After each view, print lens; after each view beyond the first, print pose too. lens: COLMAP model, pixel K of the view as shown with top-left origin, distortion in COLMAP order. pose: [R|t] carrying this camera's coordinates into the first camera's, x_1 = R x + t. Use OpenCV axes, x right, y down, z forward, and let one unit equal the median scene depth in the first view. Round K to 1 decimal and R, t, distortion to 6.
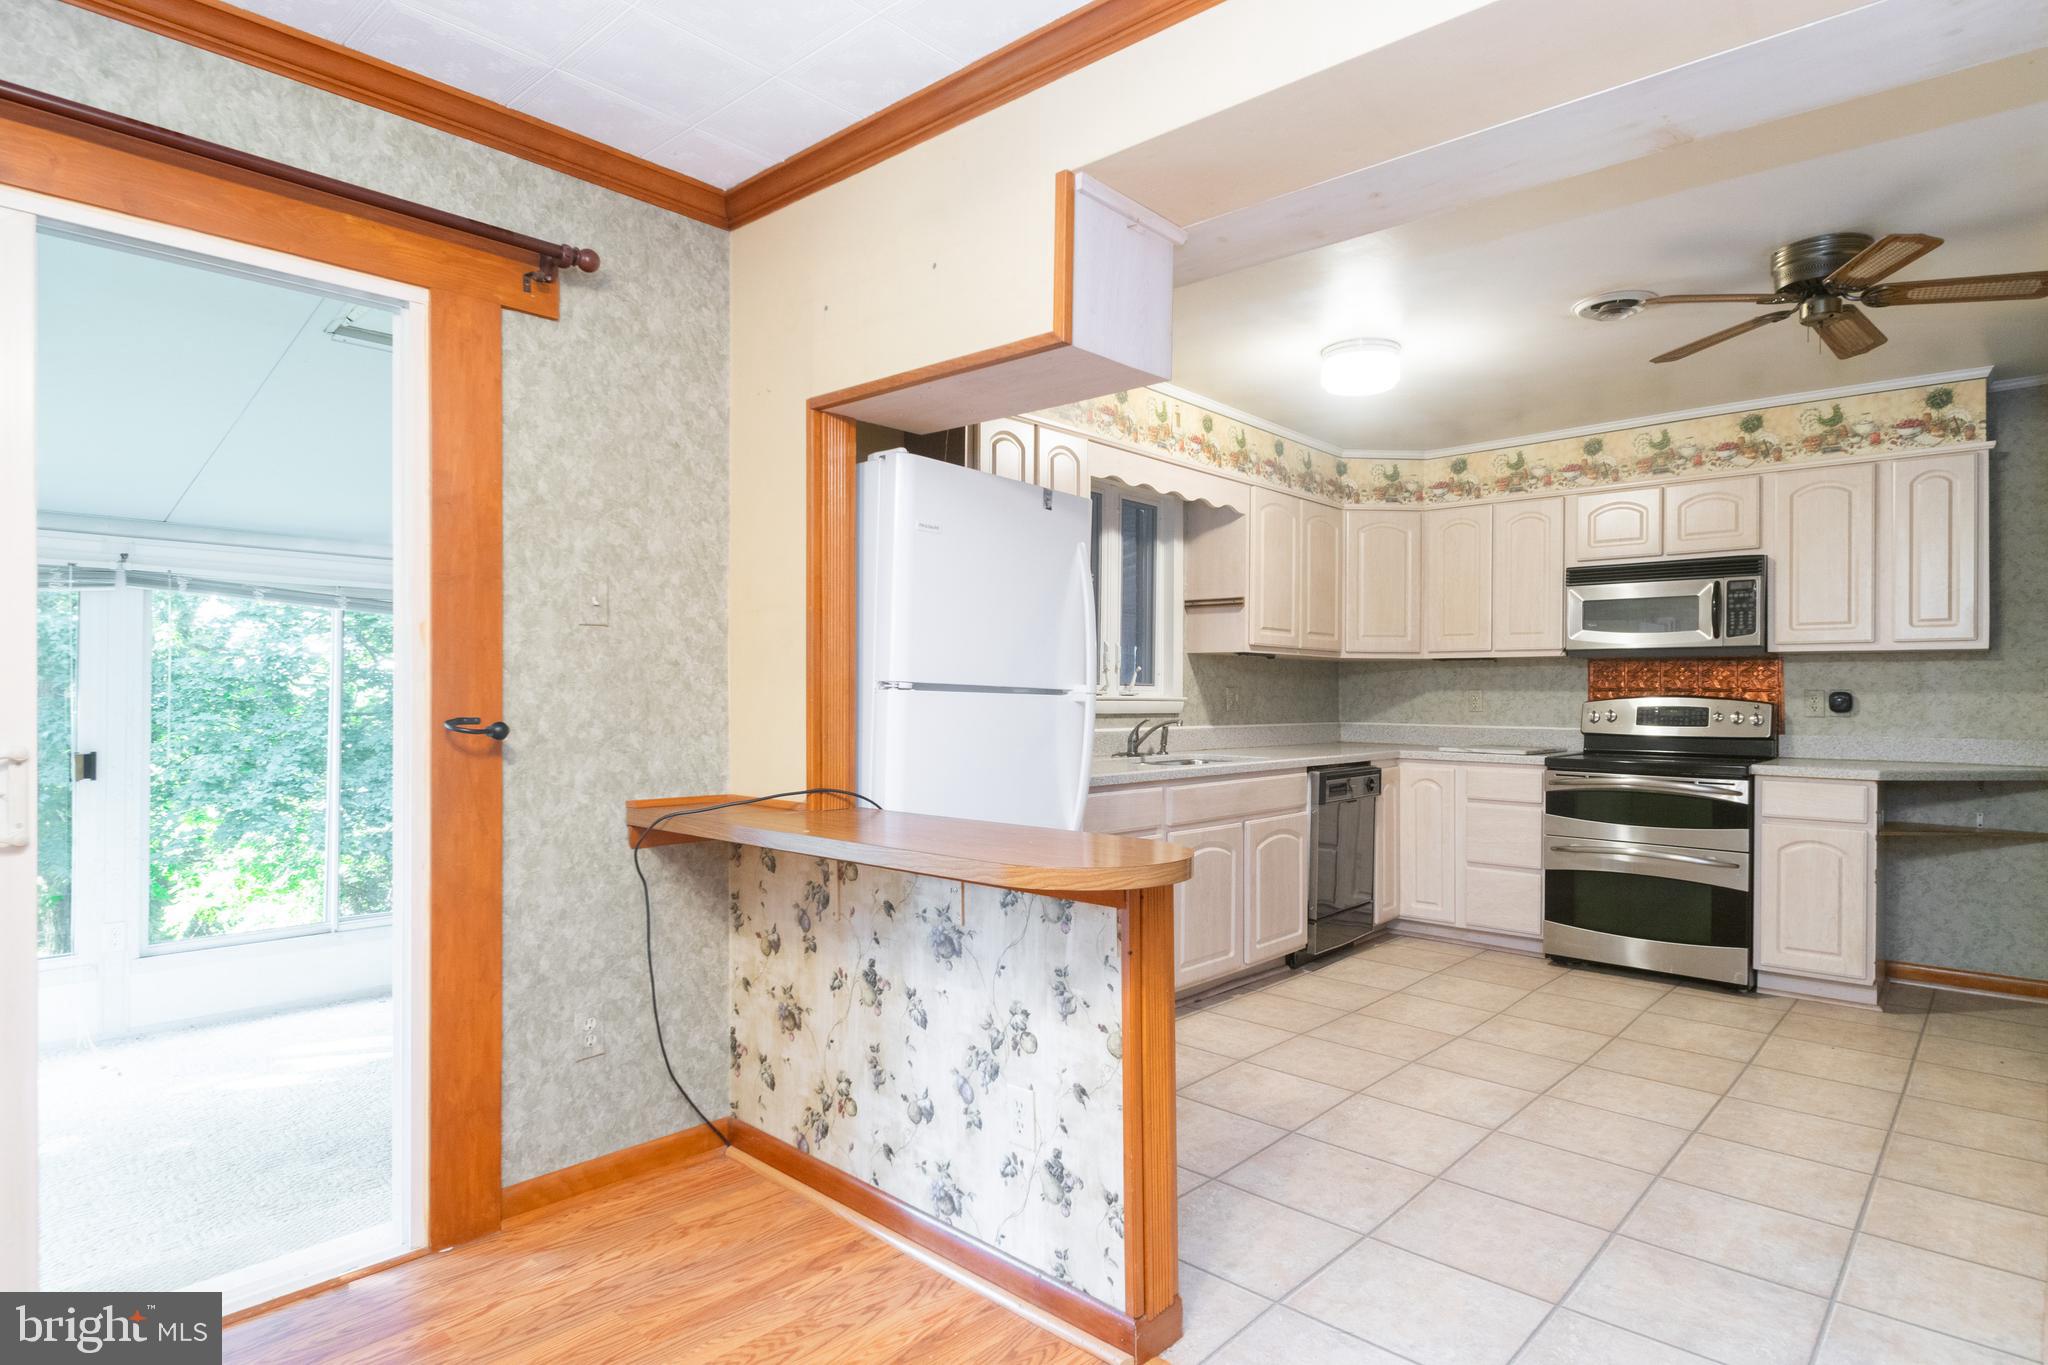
lens RADIAL K [[1118.2, 0, 1011.9], [0, 1118.2, 695.6], [0, 0, 1]] dist [-0.001886, 0.000143]
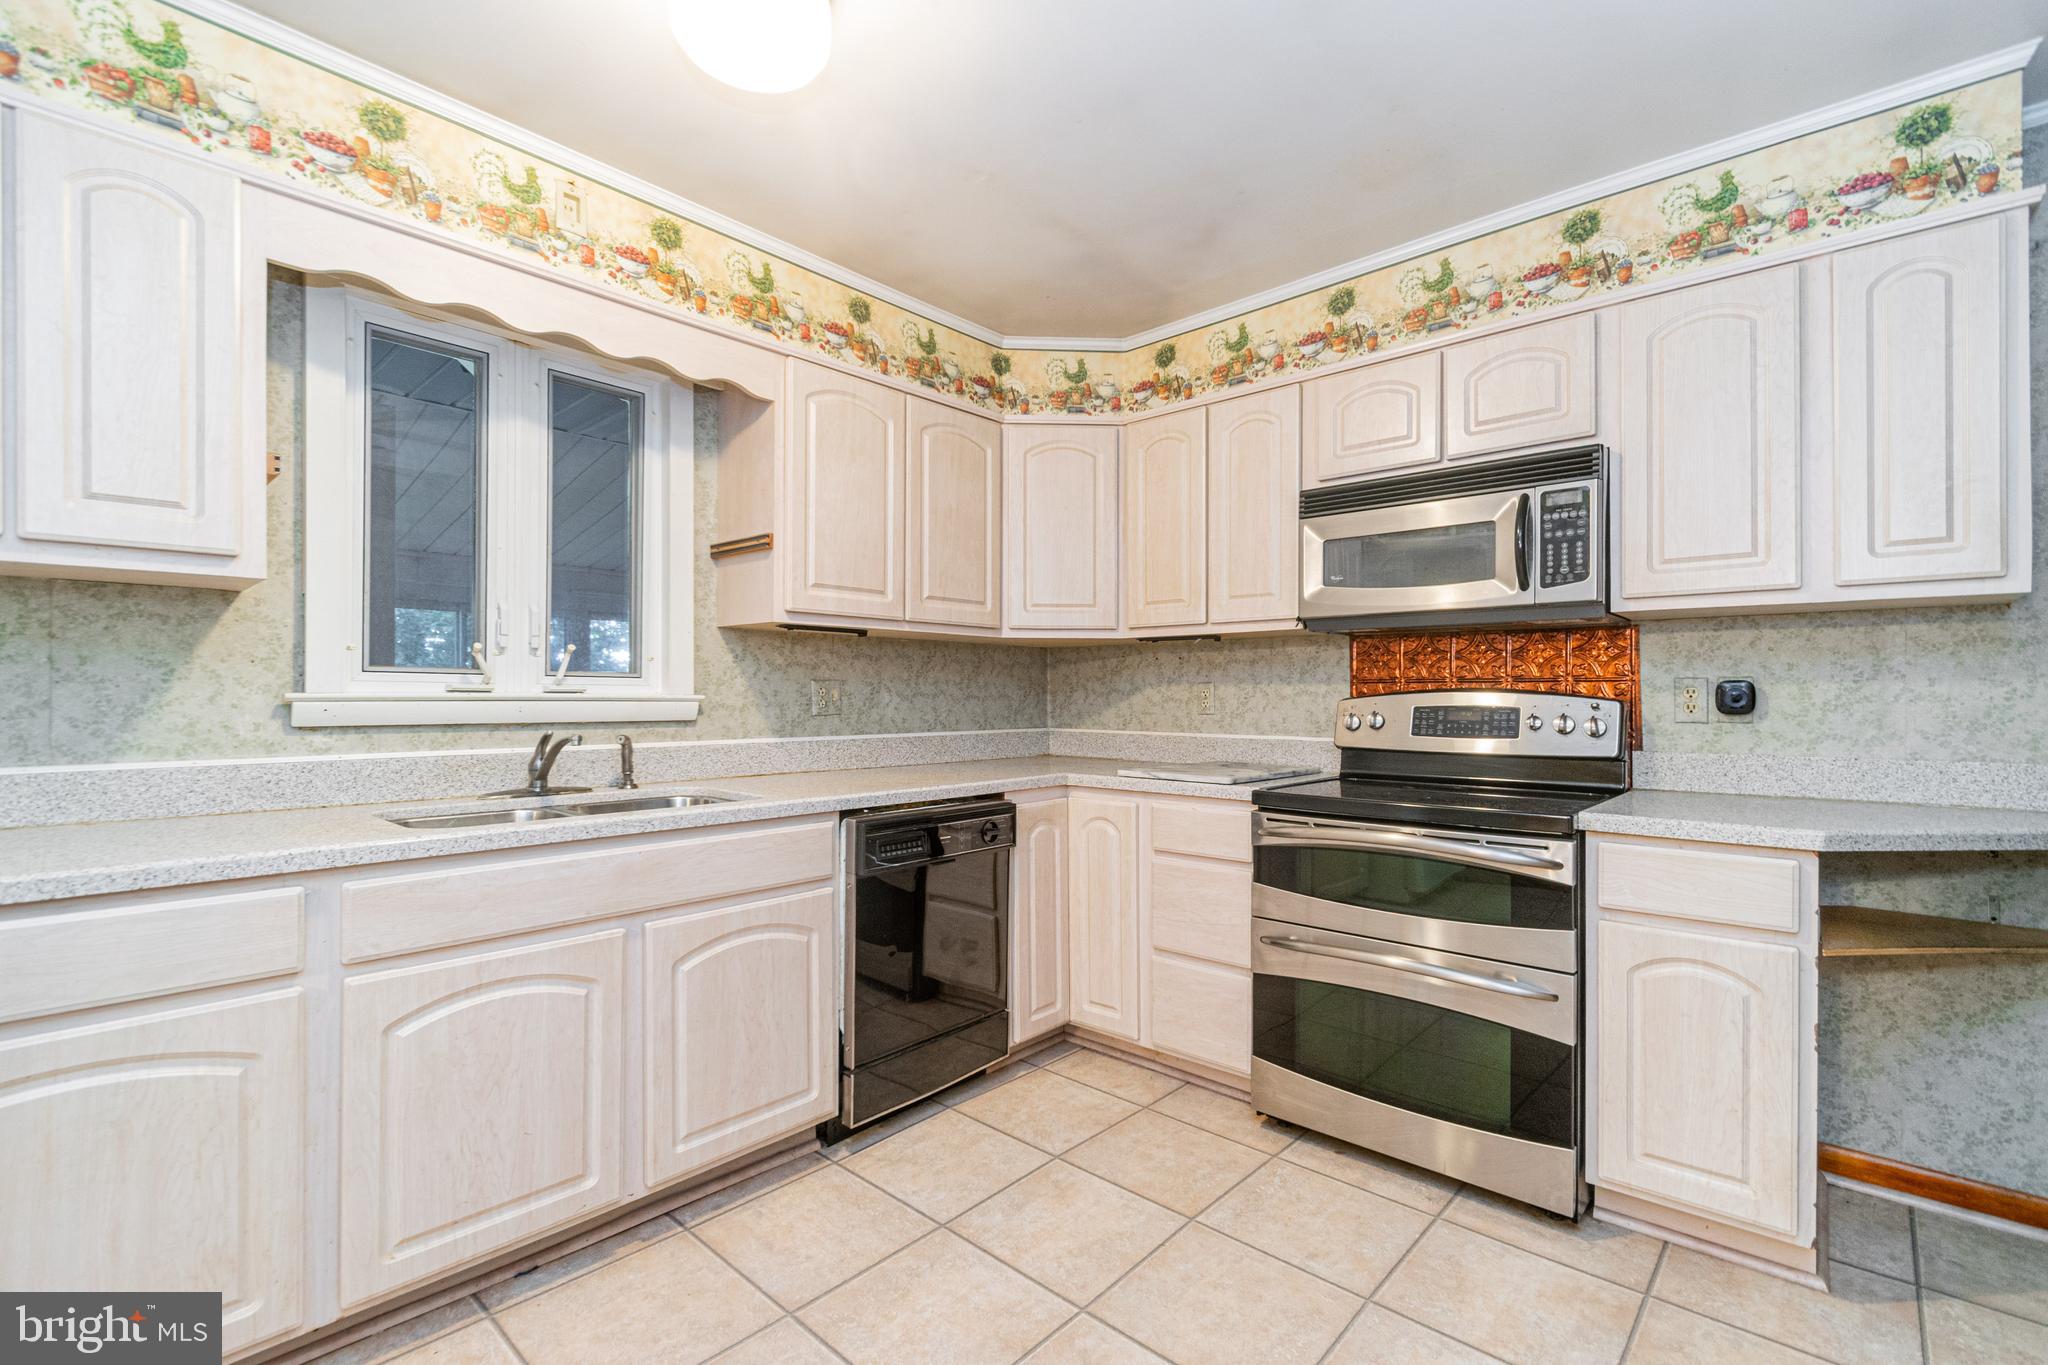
lens RADIAL K [[909.0, 0, 1028.3], [0, 909.0, 693.5], [0, 0, 1]] dist [0.000212, -0.000745]
pose [[0.999987, -0.004849, 0.001384, 0.371389], [0.004855, 0.999979, -0.004182, 0.003898], [-0.001363, 0.004189, 0.999990, 0.525648]]
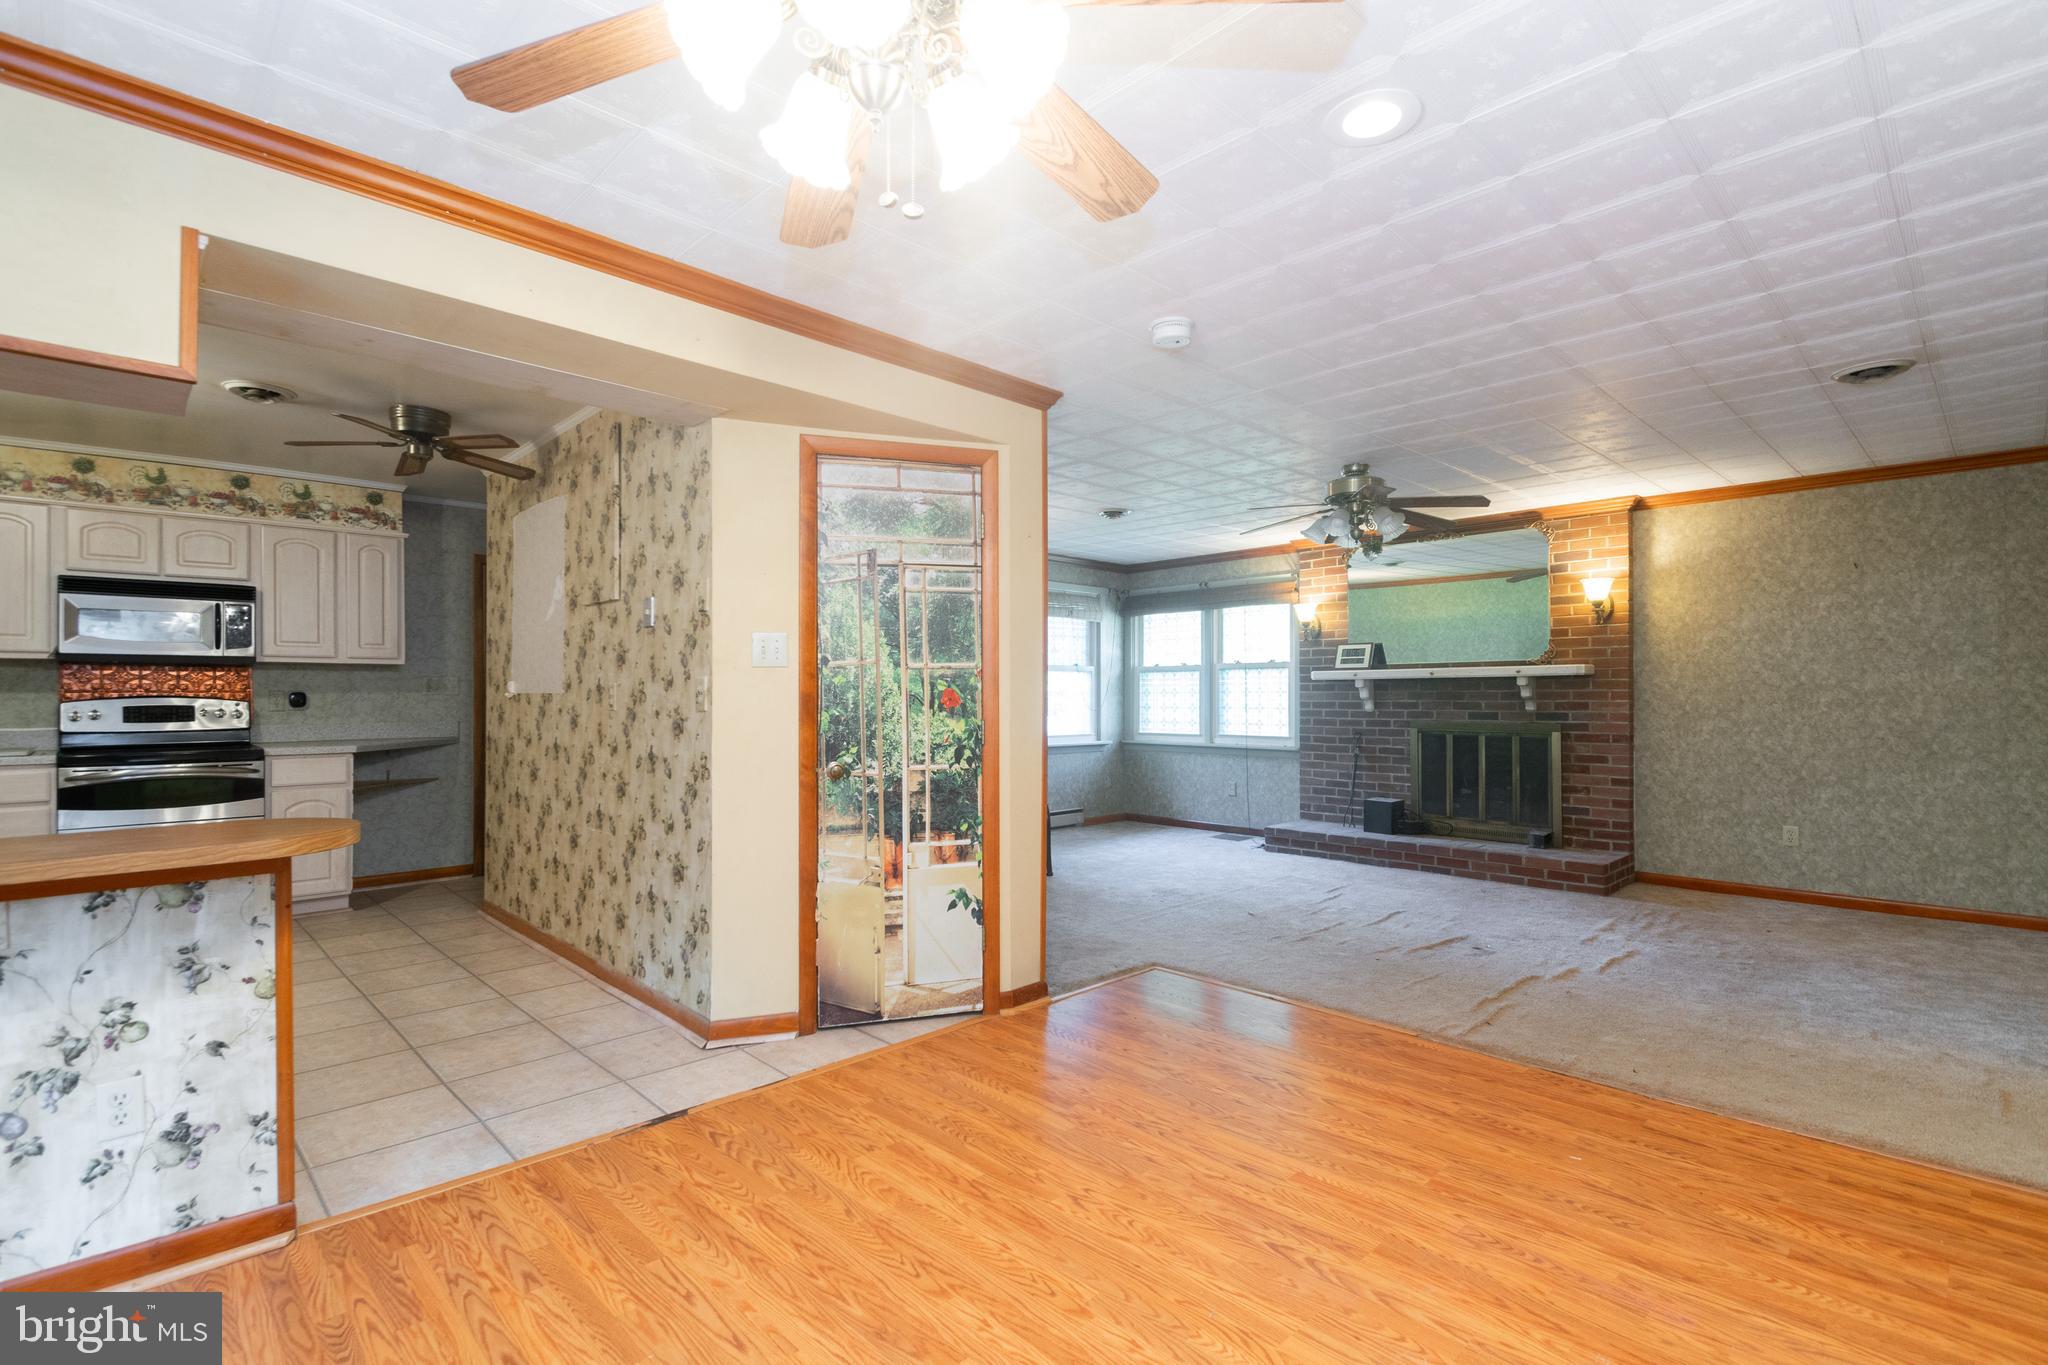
lens RADIAL K [[952.4, 0, 1018.7], [0, 952.4, 686.2], [0, 0, 1]] dist [0.000438, -0.000471]
pose [[0.050882, 0.001591, 0.998703, -0.384454], [0.006118, 0.999979, -0.001904, -0.002929], [-0.998686, 0.006207, 0.050871, 0.057894]]
